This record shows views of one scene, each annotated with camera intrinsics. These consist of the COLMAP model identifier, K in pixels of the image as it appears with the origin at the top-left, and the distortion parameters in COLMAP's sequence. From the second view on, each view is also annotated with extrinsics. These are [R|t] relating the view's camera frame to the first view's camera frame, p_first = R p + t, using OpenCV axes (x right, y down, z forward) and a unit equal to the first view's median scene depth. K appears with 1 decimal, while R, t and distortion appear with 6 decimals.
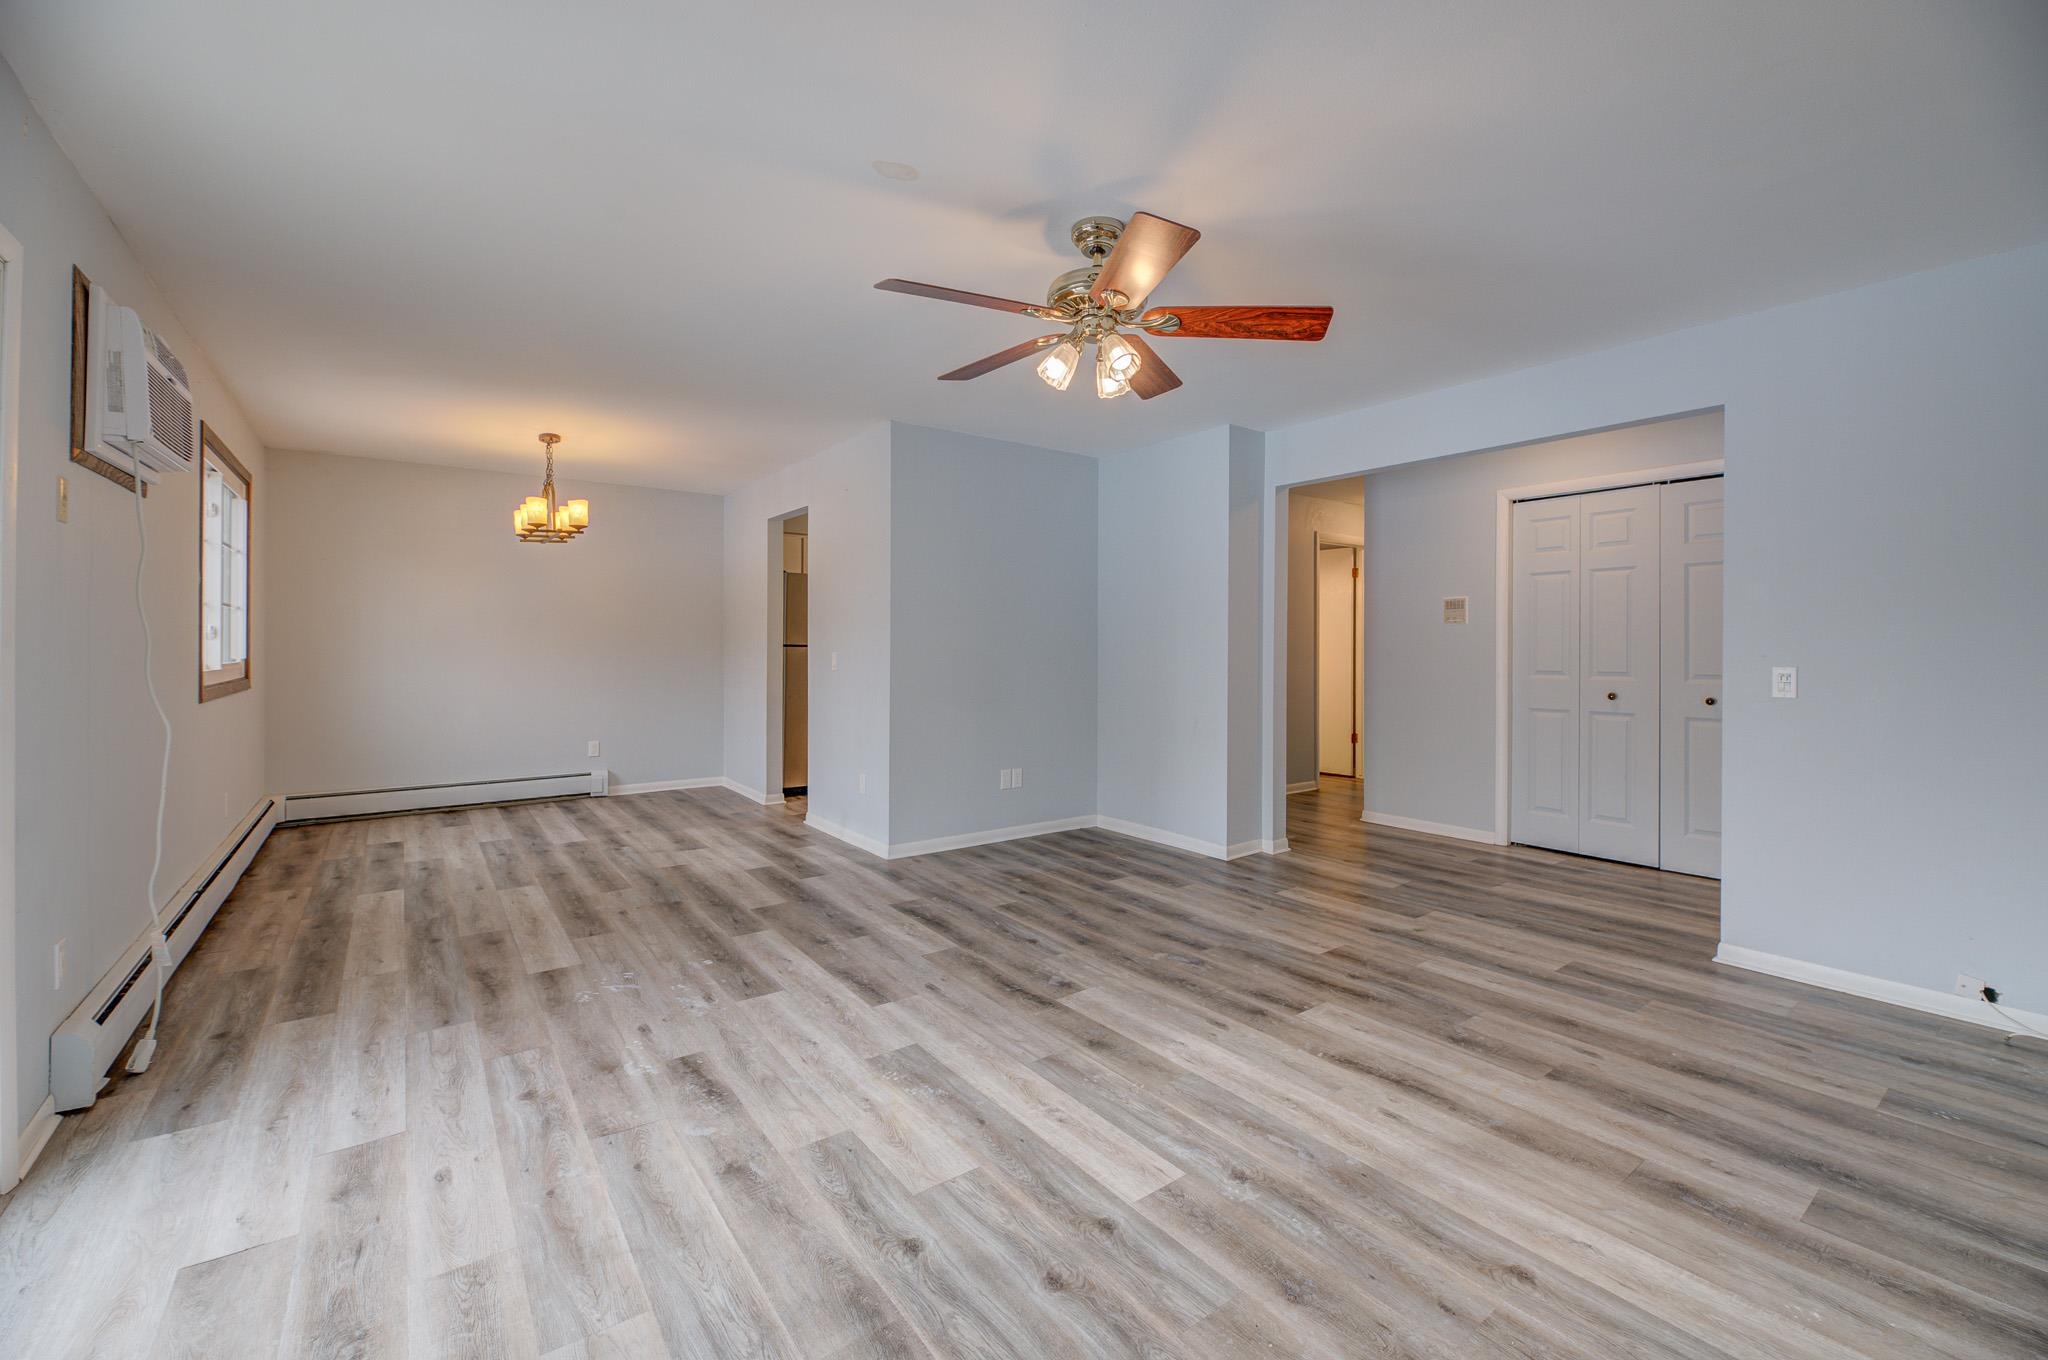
lens RADIAL K [[846.6, 0, 991.7], [0, 846.6, 642.6], [0, 0, 1]] dist [-0.004676, -0.001061]
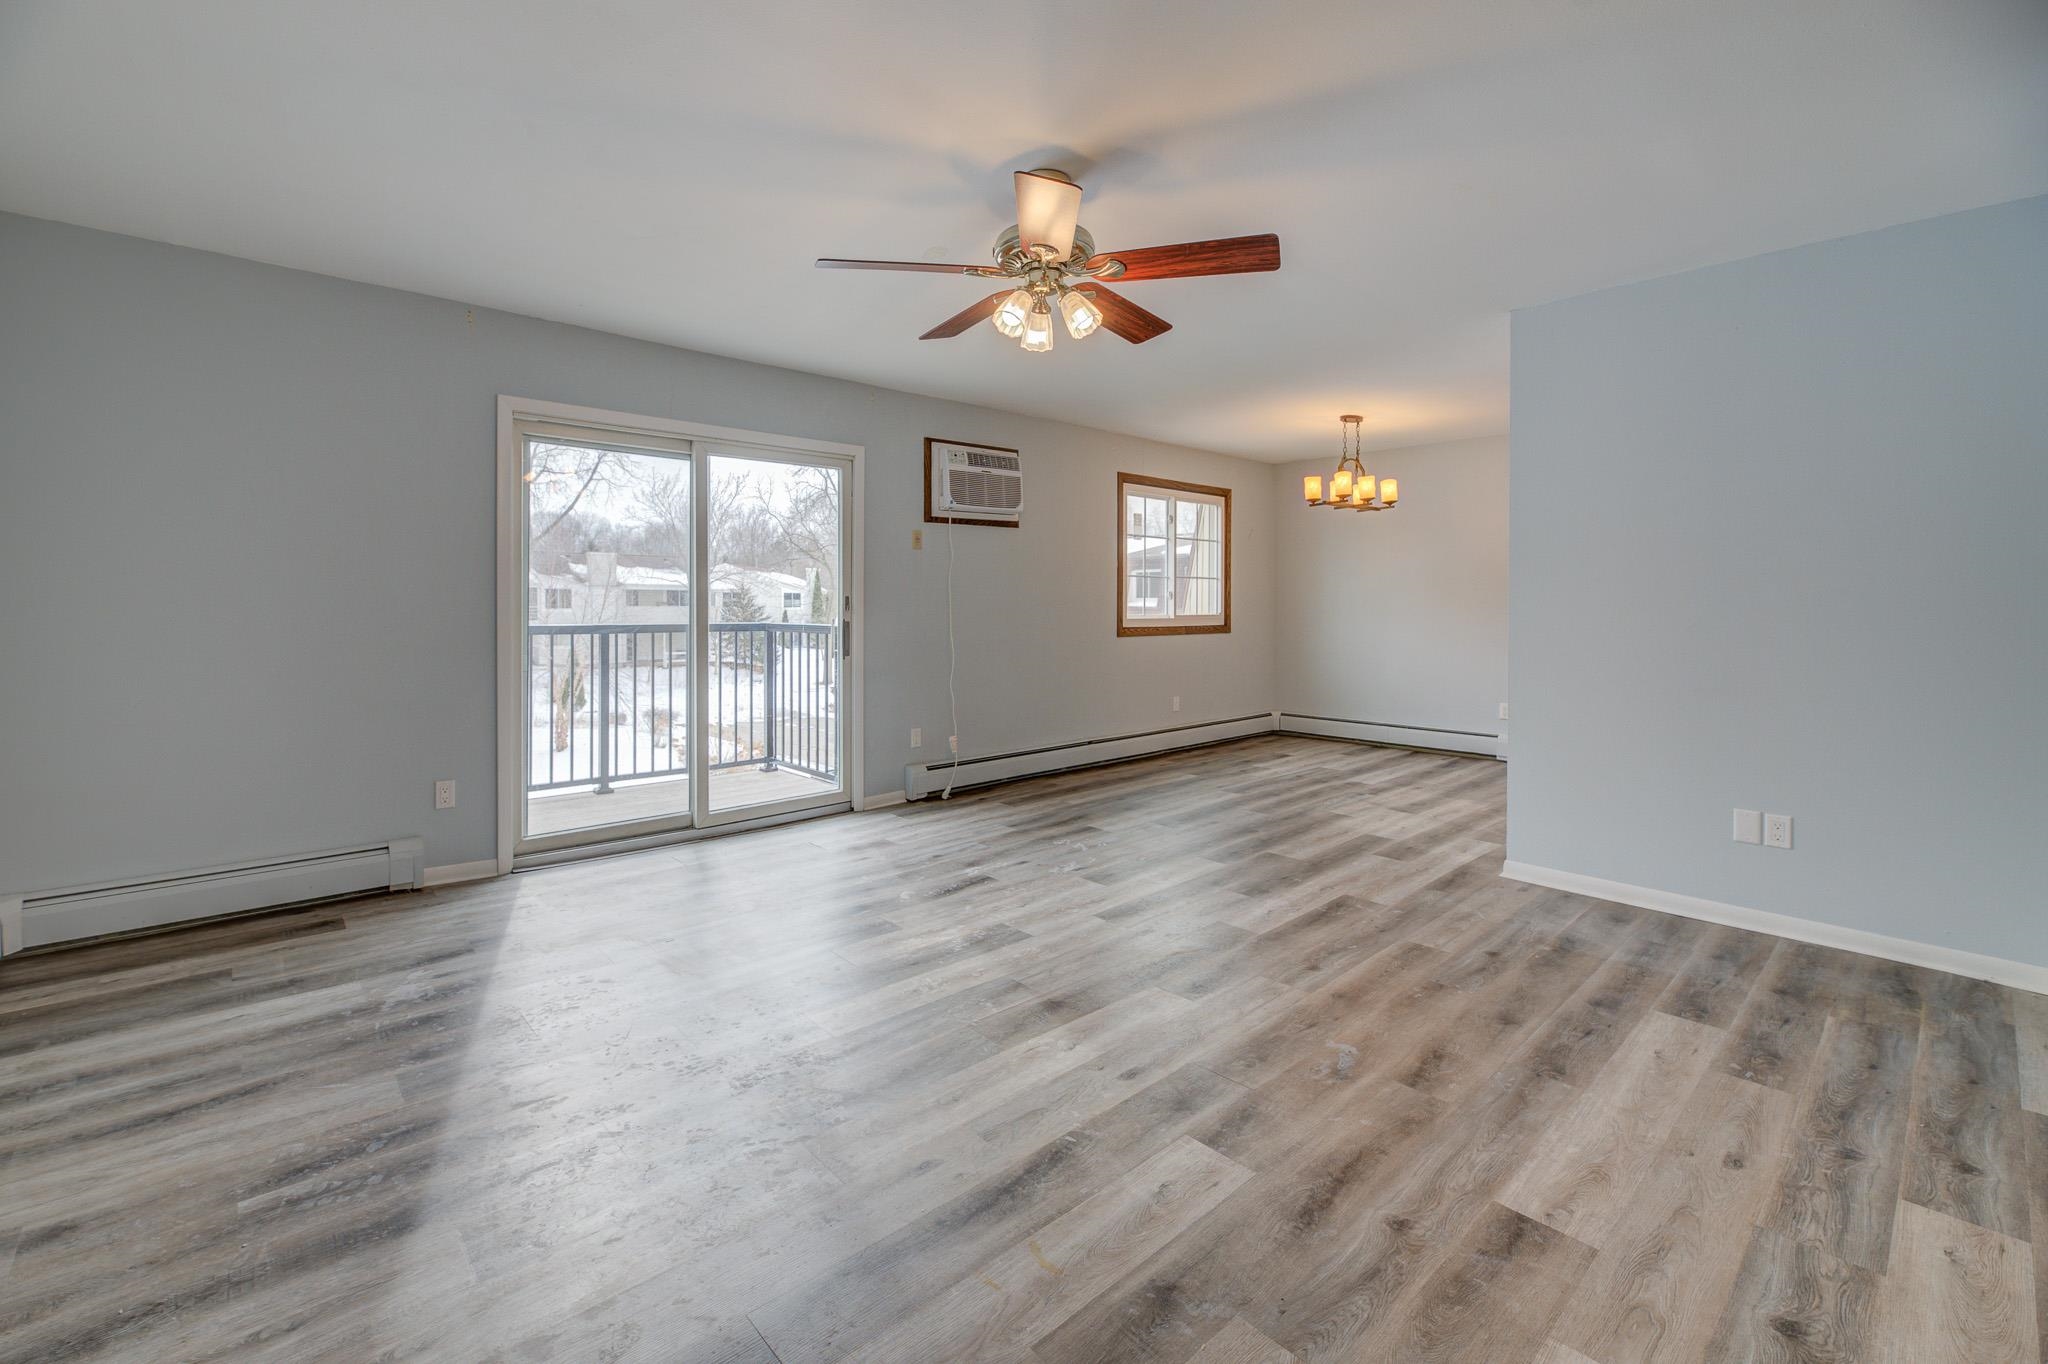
lens RADIAL K [[849.2, 0, 1000.5], [0, 849.2, 608.8], [0, 0, 1]] dist [-0.009422, -0.000346]
pose [[0.117409, 0.004965, -0.993071, 0.925581], [0.002256, 0.999984, 0.005266, 0.006148], [0.993081, -0.002858, 0.117396, 0.694102]]
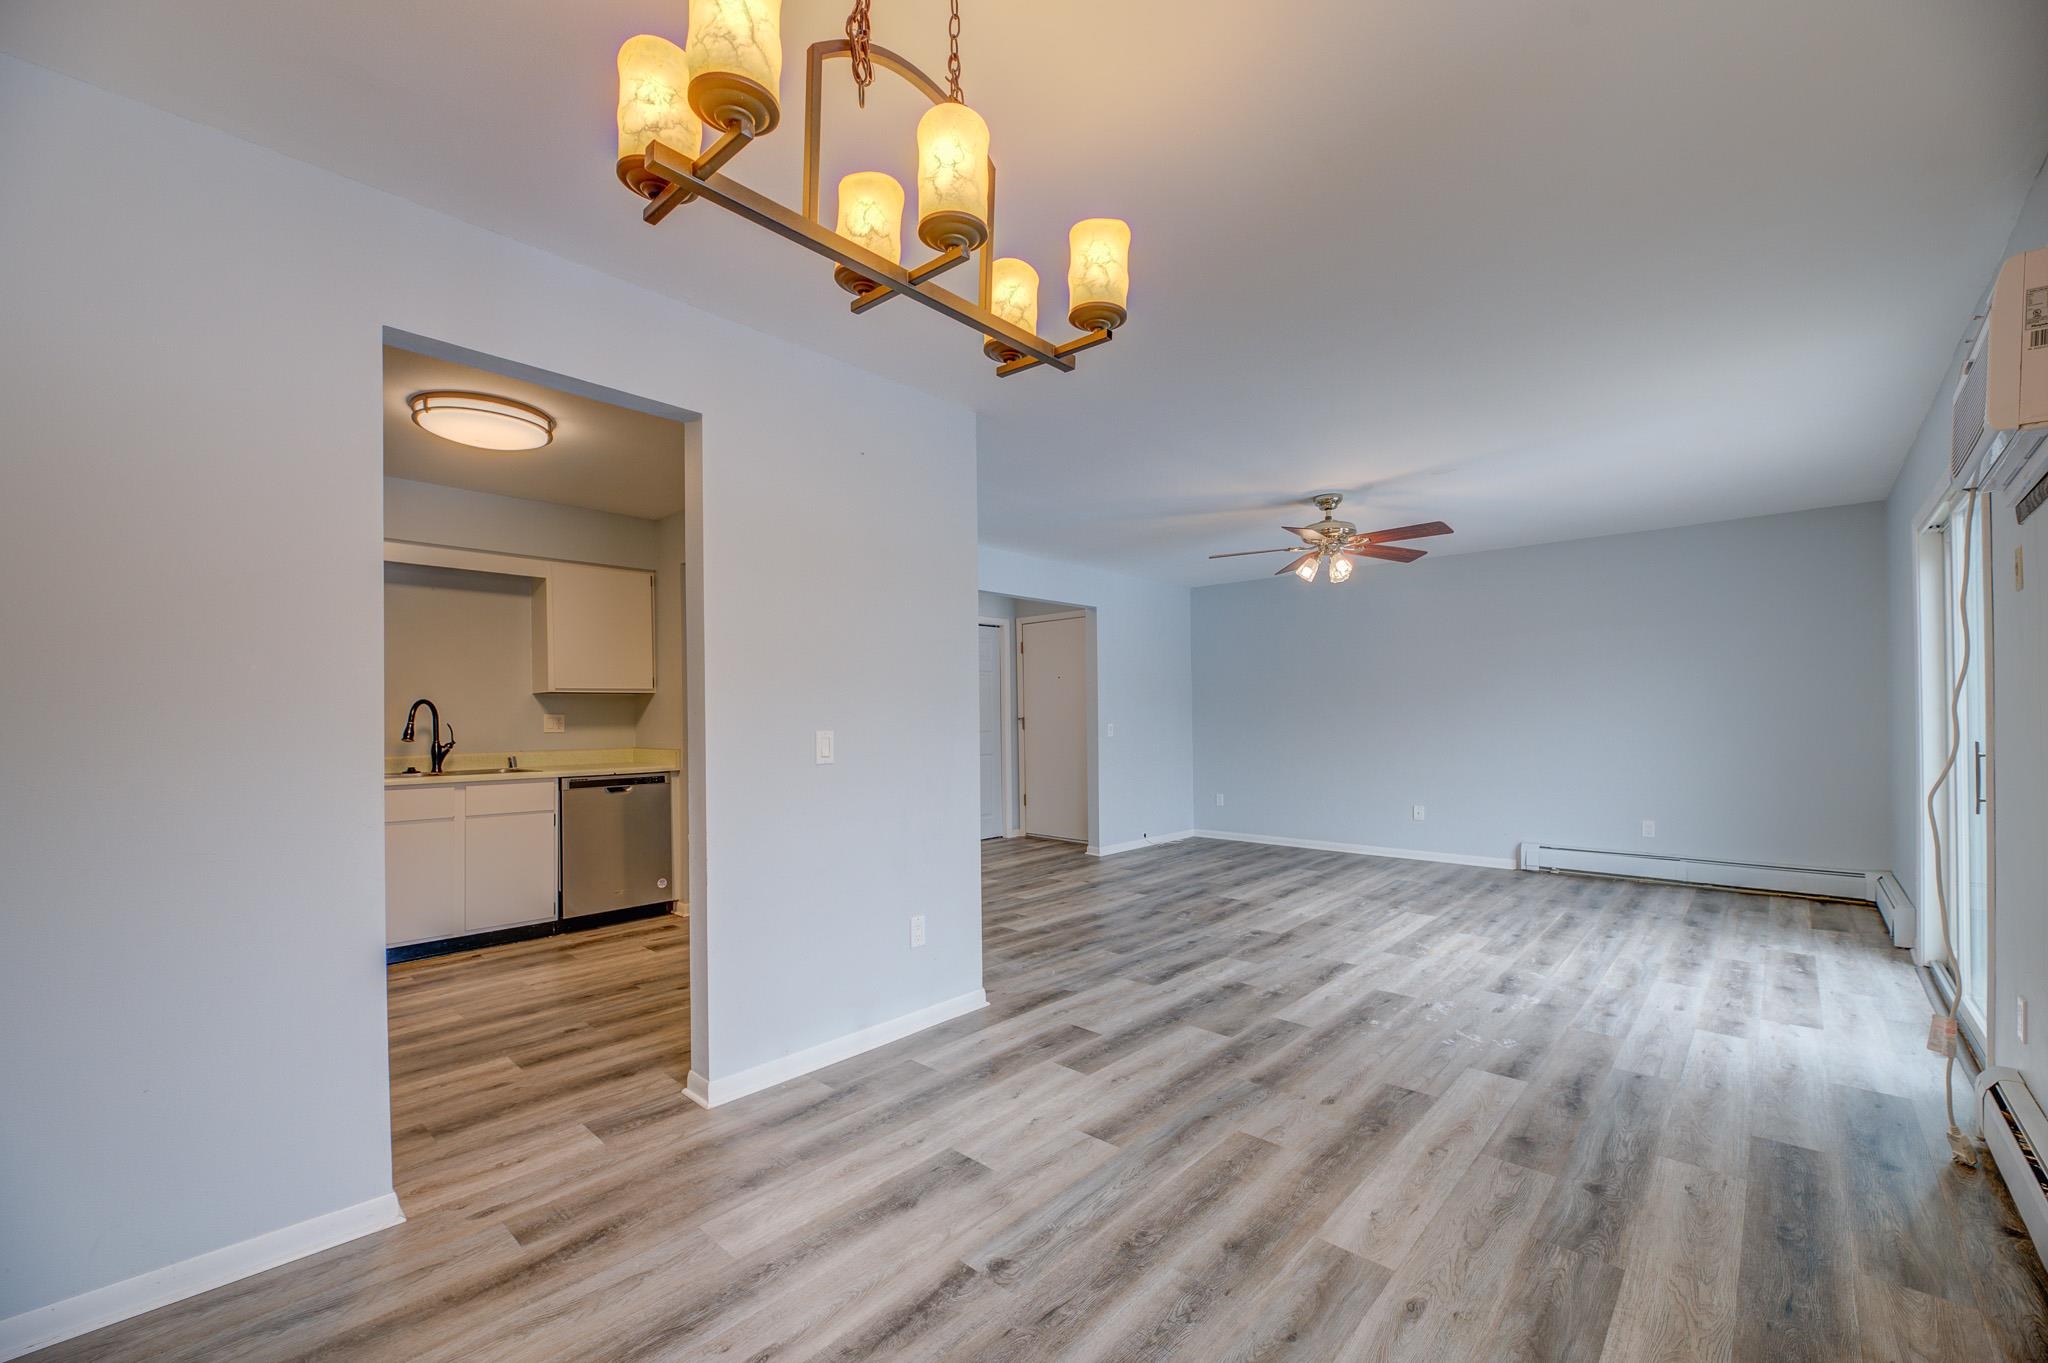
lens RADIAL K [[846.6, 0, 1025.2], [0, 846.6, 700.3], [0, 0, 1]] dist [-0.004676, -0.001061]
pose [[-0.226114, 0.016369, 0.973963, -1.335203], [0.004371, 0.999866, -0.015790, -0.001055], [-0.974091, 0.000687, -0.226155, 1.759584]]
